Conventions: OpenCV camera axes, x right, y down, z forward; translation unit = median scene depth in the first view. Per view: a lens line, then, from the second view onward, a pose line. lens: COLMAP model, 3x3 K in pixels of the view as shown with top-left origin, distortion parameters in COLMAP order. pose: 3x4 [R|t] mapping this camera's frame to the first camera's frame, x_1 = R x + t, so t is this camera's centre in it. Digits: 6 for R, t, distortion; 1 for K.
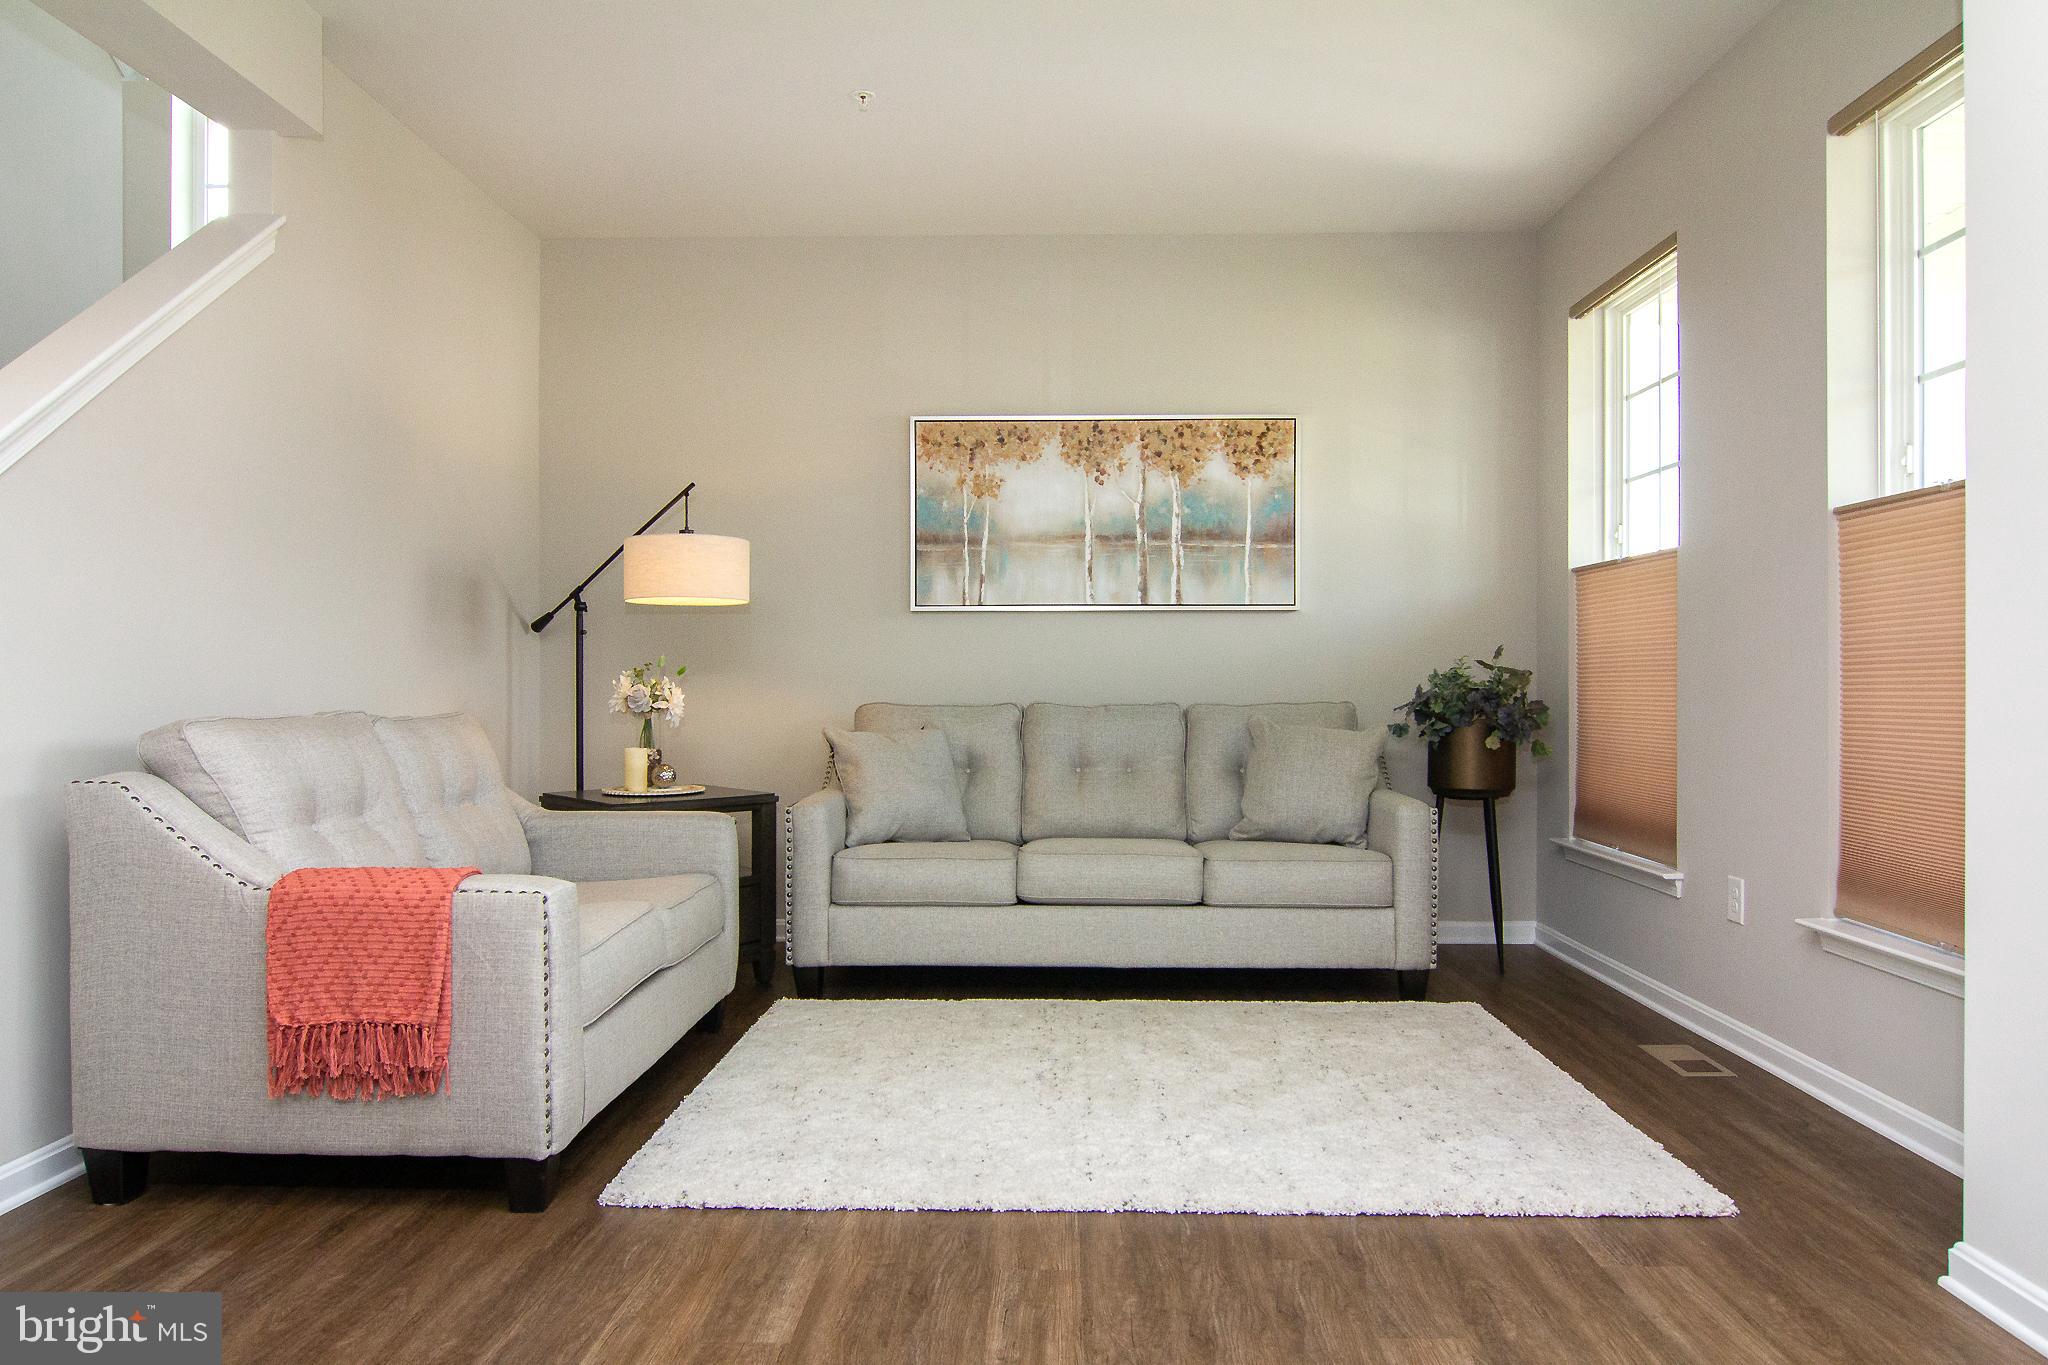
lens RADIAL K [[1324.4, 0, 1028.3], [0, 1324.4, 672.2], [0, 0, 1]] dist [0.016701, 0.001318]
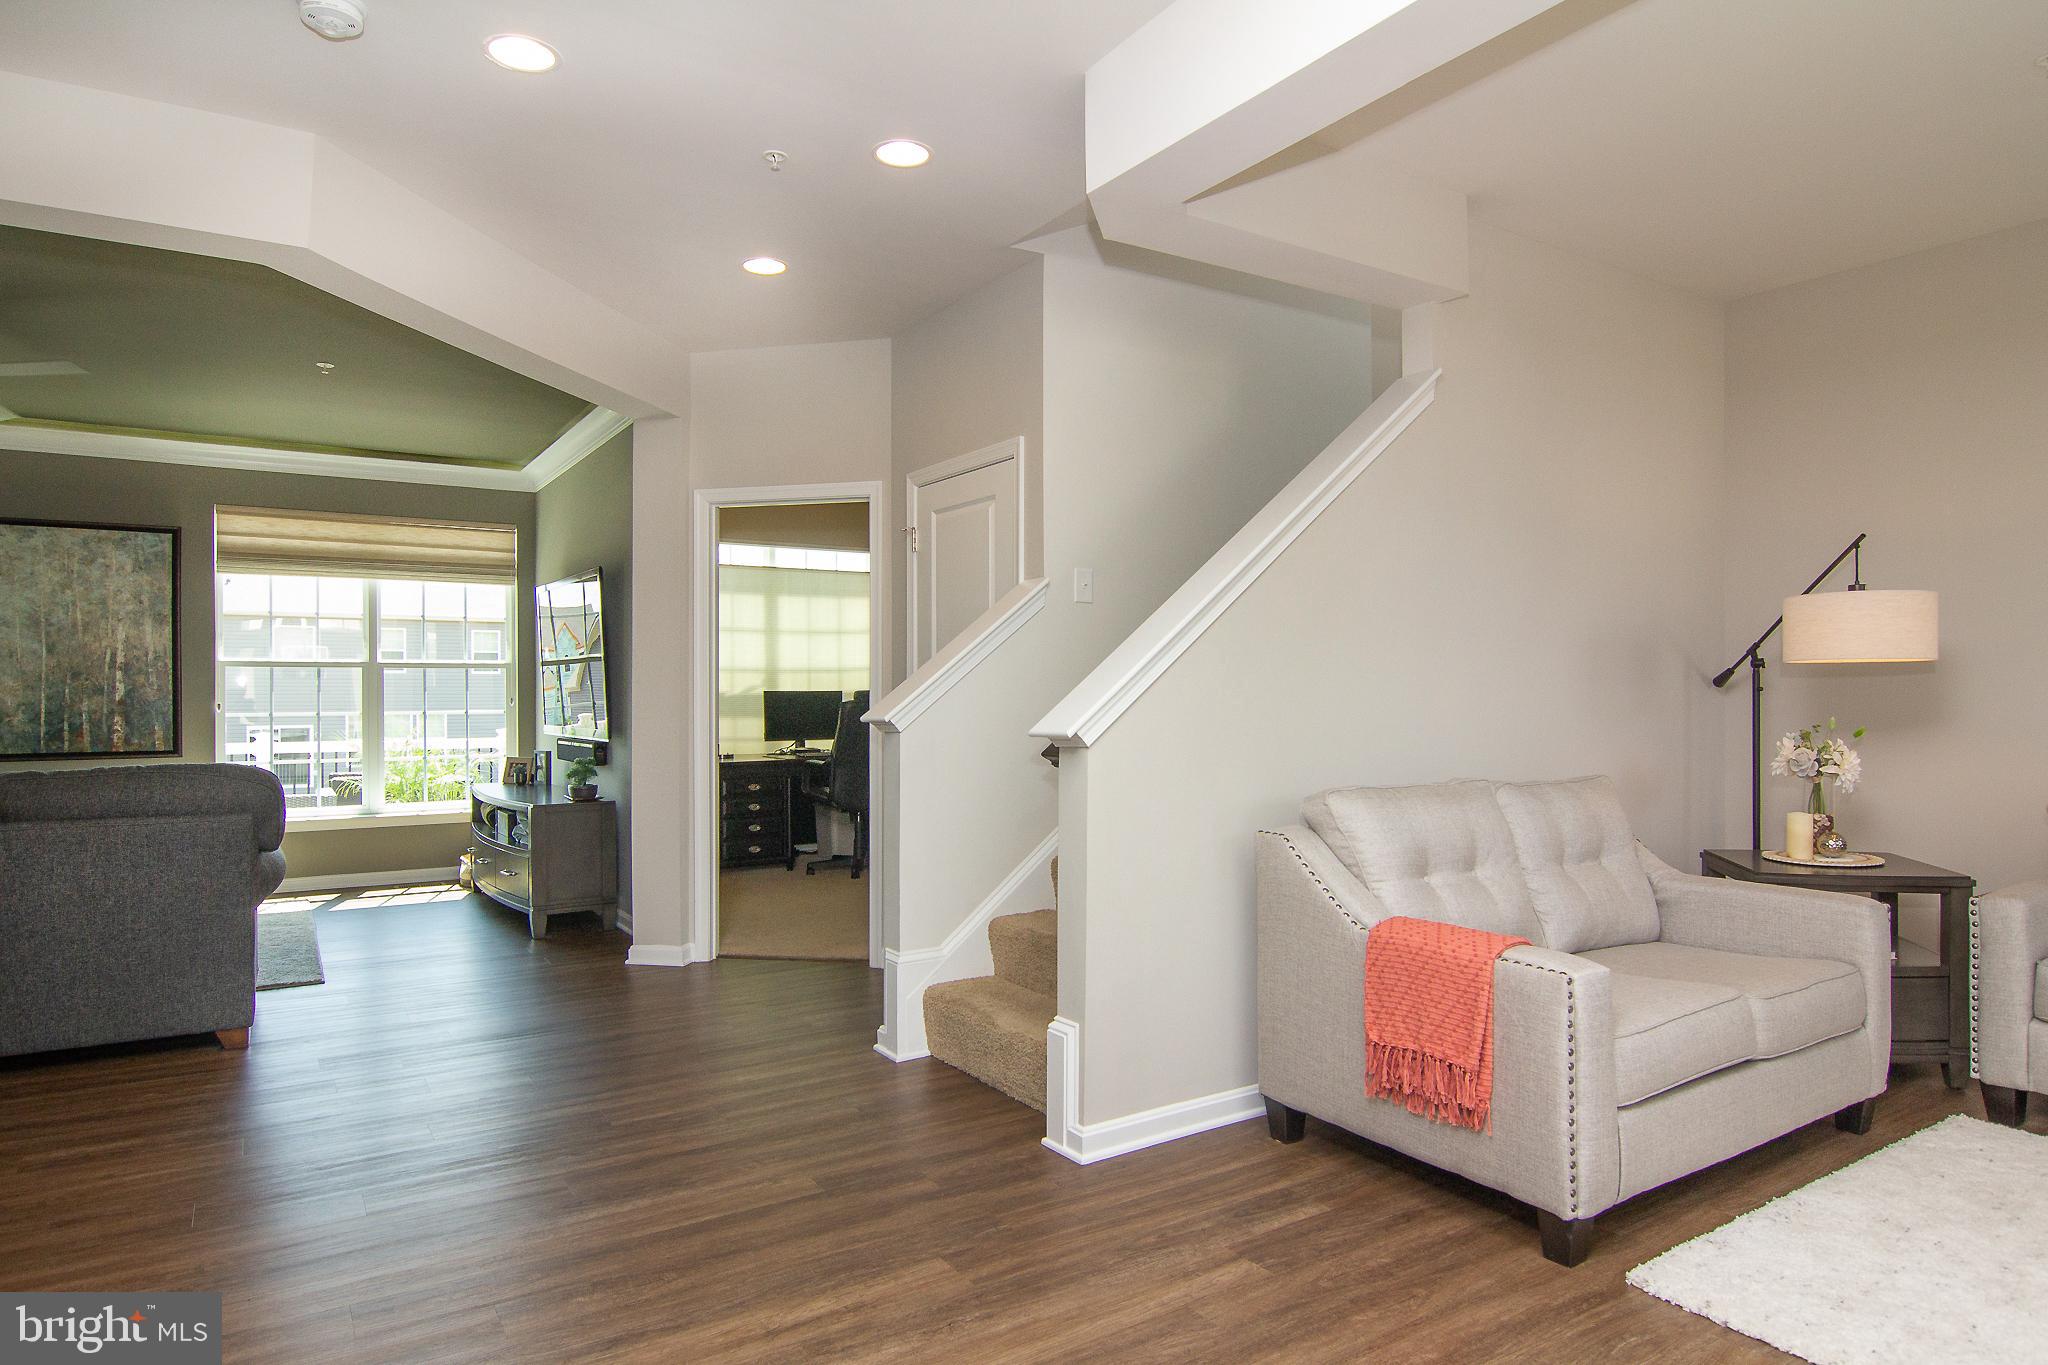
lens RADIAL K [[1193.6, 0, 1039.6], [0, 1193.6, 703.6], [0, 0, 1]] dist [0.000246, -0.007371]
pose [[0.596429, -0.000151, -0.802666, 0.142939], [0.003019, 0.999993, 0.002056, -0.052271], [0.802660, -0.003649, 0.596425, 0.069391]]
